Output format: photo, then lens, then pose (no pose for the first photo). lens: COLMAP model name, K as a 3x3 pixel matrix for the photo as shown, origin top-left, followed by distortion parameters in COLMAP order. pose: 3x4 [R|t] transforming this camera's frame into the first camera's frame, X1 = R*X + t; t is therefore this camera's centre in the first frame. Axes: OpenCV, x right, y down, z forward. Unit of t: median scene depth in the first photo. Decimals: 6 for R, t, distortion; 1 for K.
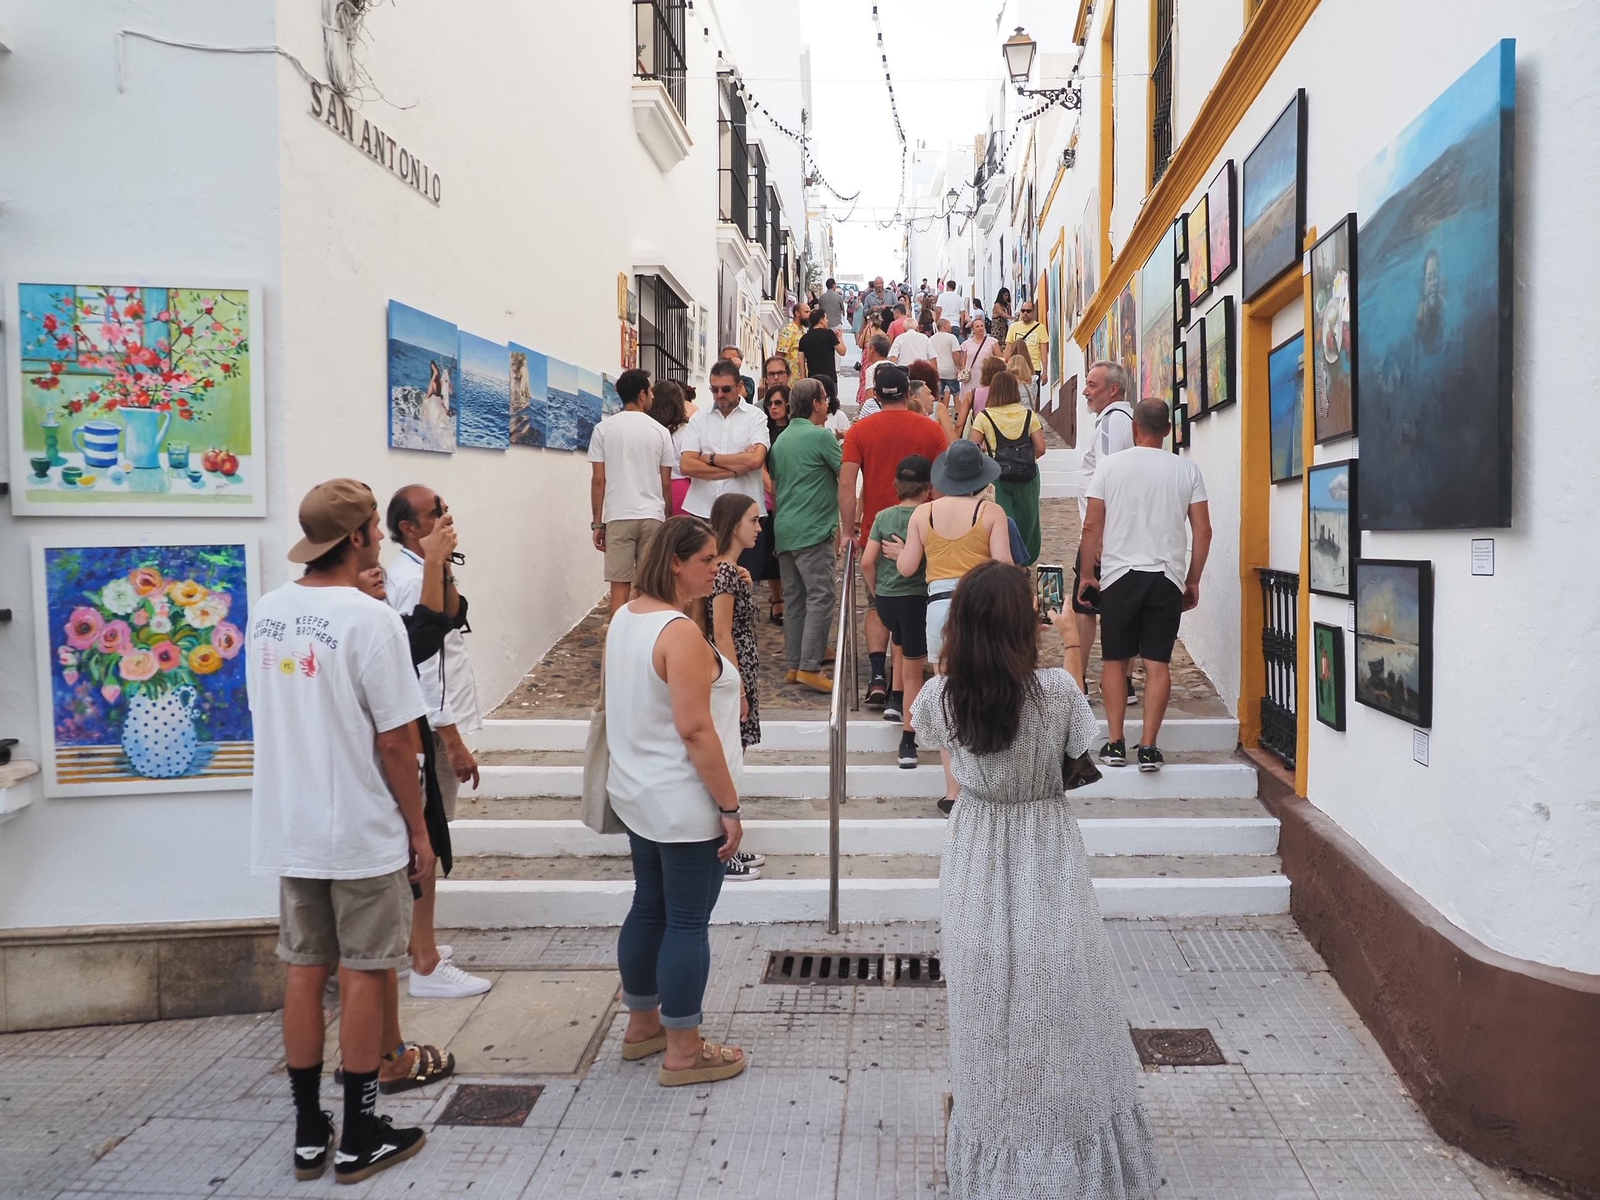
lens RADIAL K [[1308.7, 0, 805.0], [0, 1308.7, 597.4], [0, 0, 1]] dist [-0.014706, 0.004464]
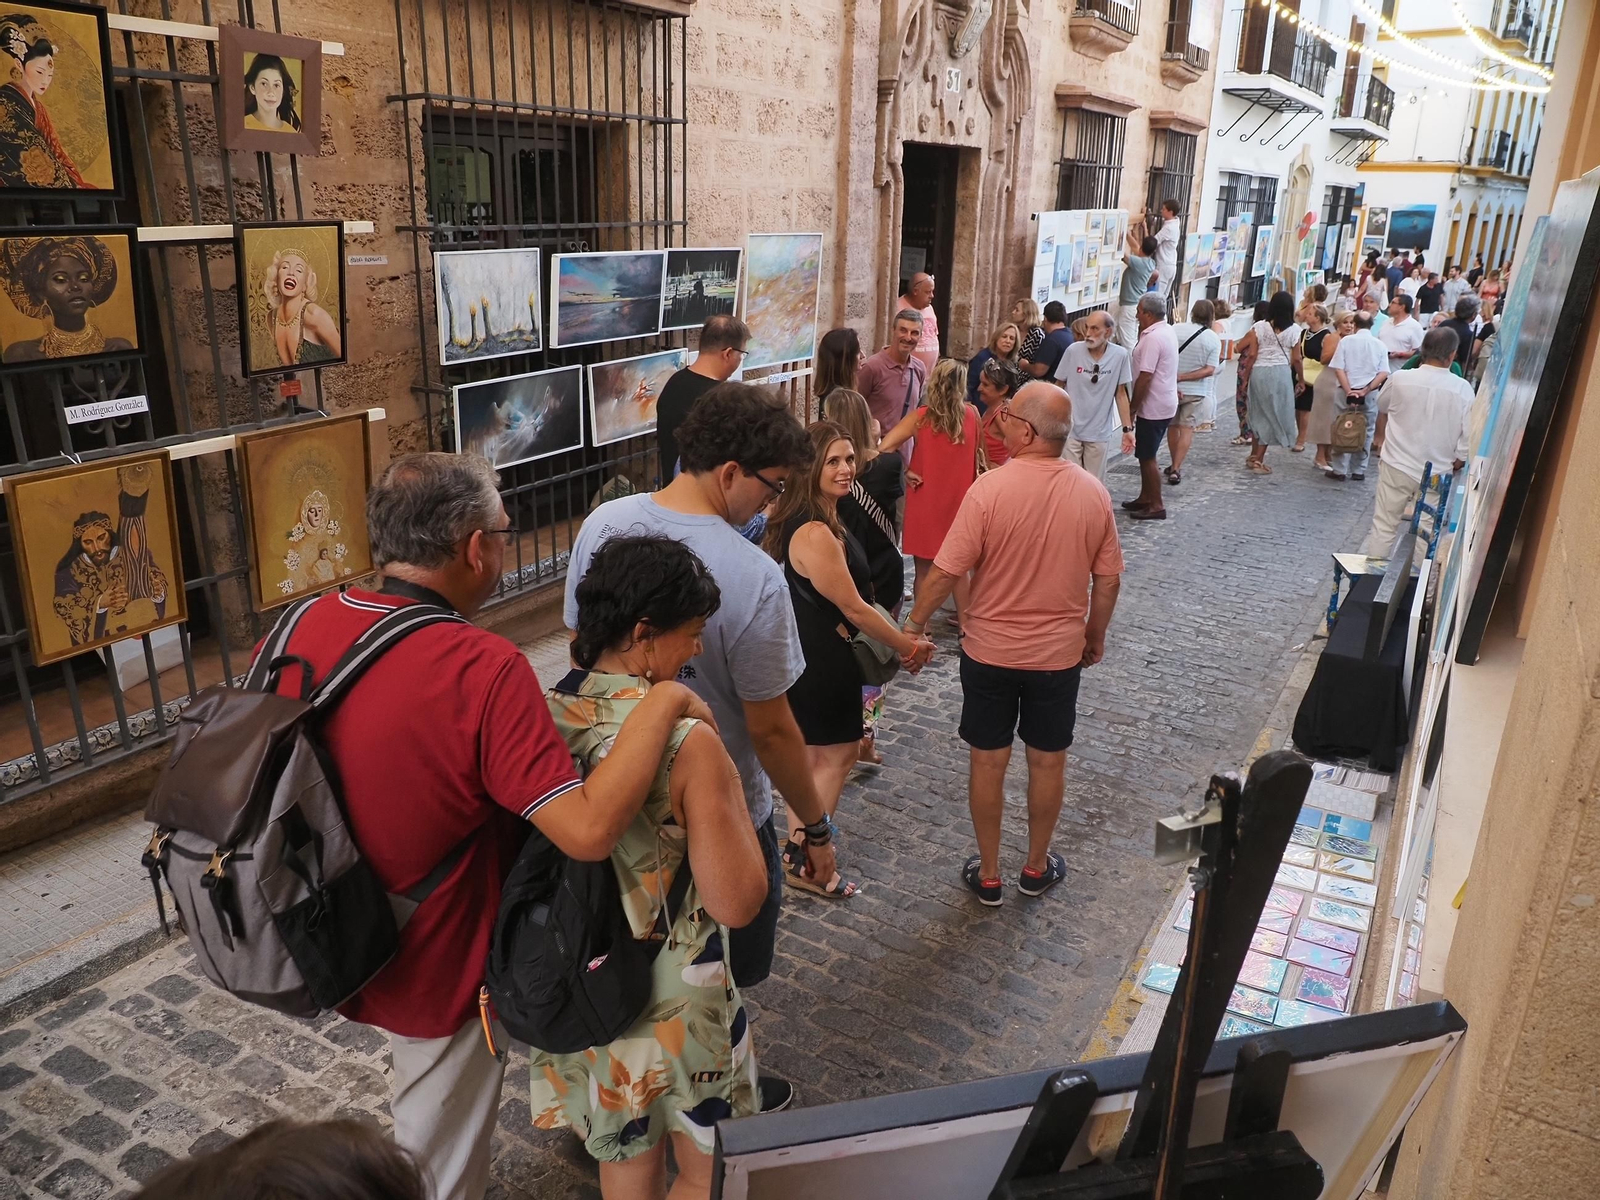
lens RADIAL K [[1172.5, 0, 800.4], [0, 1172.5, 606.1], [0, 0, 1]] dist [-0.048626, 0.027849]
pose [[0.647375, -0.237795, 0.724126, -6.099102], [0.004238, 0.951192, 0.308572, -0.130178], [-0.762160, -0.196693, 0.616786, -0.905295]]
